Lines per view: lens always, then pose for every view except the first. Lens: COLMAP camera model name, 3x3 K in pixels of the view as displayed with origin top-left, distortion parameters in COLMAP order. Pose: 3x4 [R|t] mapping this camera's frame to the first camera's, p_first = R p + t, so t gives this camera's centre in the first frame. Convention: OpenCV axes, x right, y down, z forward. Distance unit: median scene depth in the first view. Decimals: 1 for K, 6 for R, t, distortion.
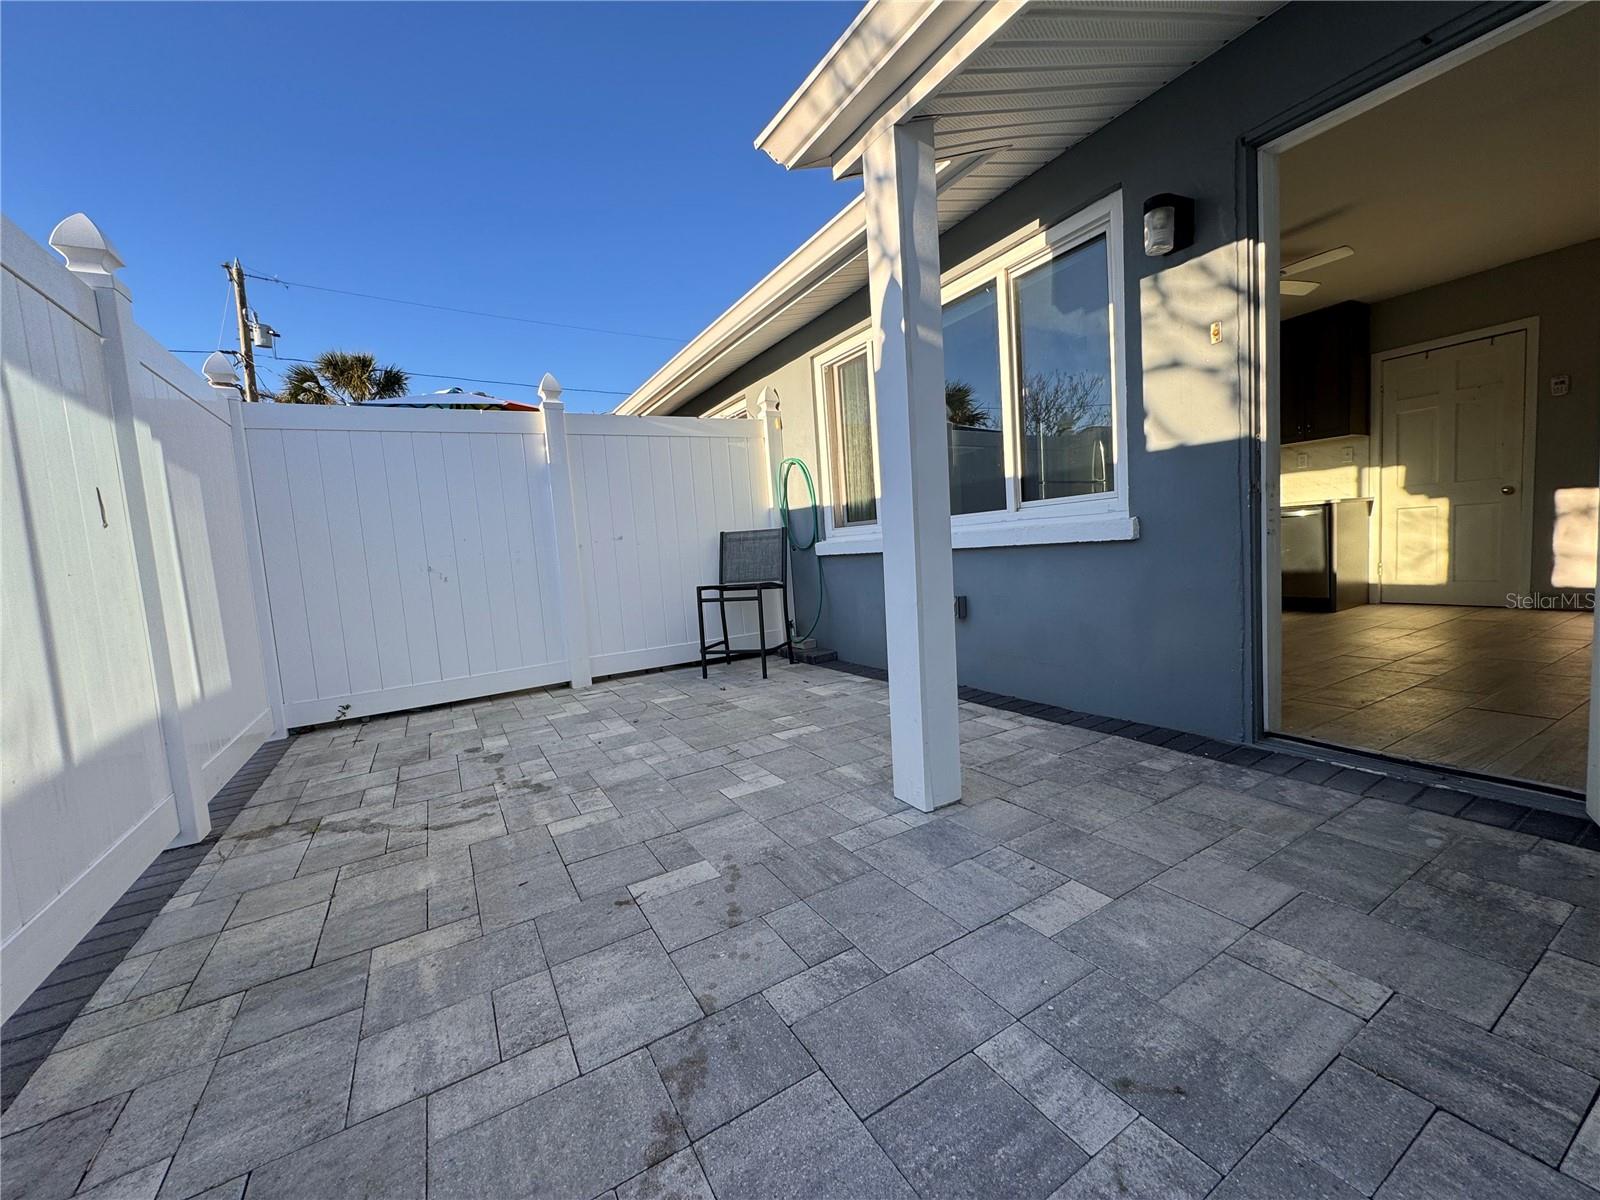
lens RADIAL K [[636.1, 0, 799.1], [0, 636.1, 598.8], [0, 0, 1]] dist [-0.001713, 0.000315]
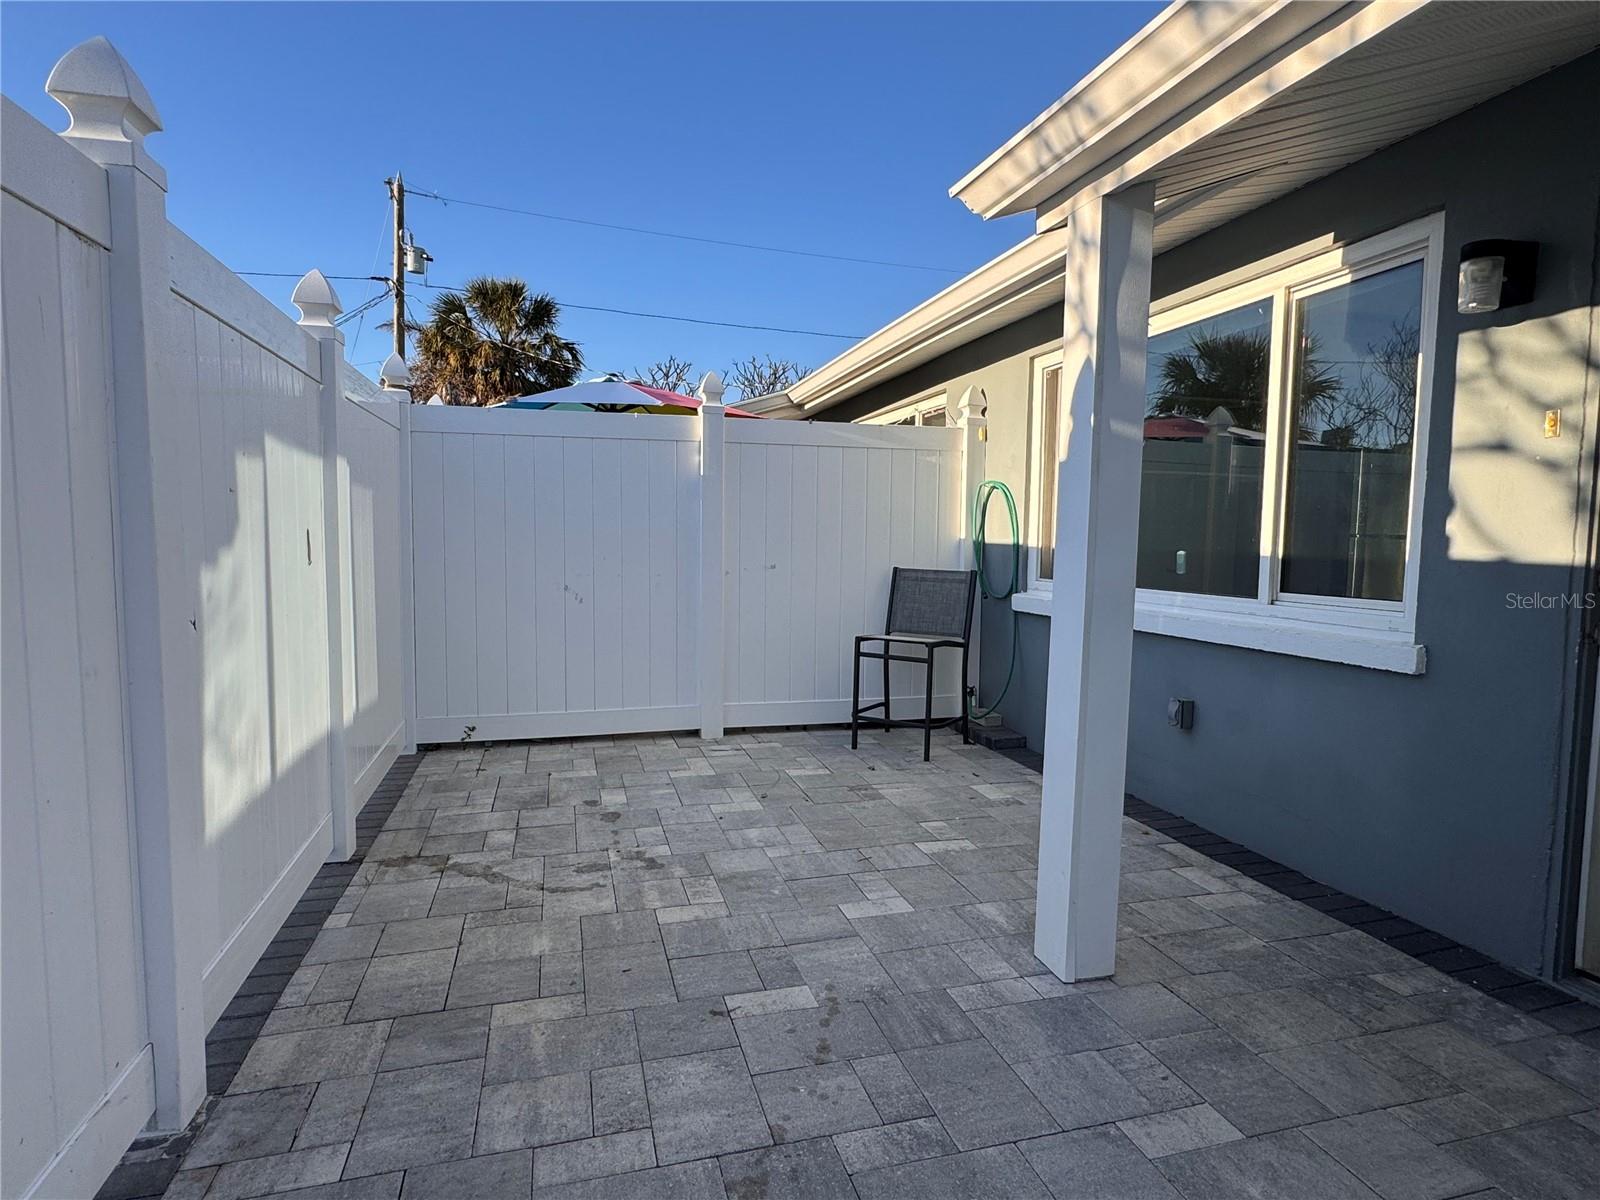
lens RADIAL K [[871.5, 0, 793.6], [0, 871.5, 597.9], [0, 0, 1]] dist [0.000790, -0.000908]
pose [[0.961939, 0.101535, -0.253702, 0.077977], [-0.102969, 0.994655, 0.007656, -0.125755], [0.253124, 0.018759, 0.967252, -0.197808]]
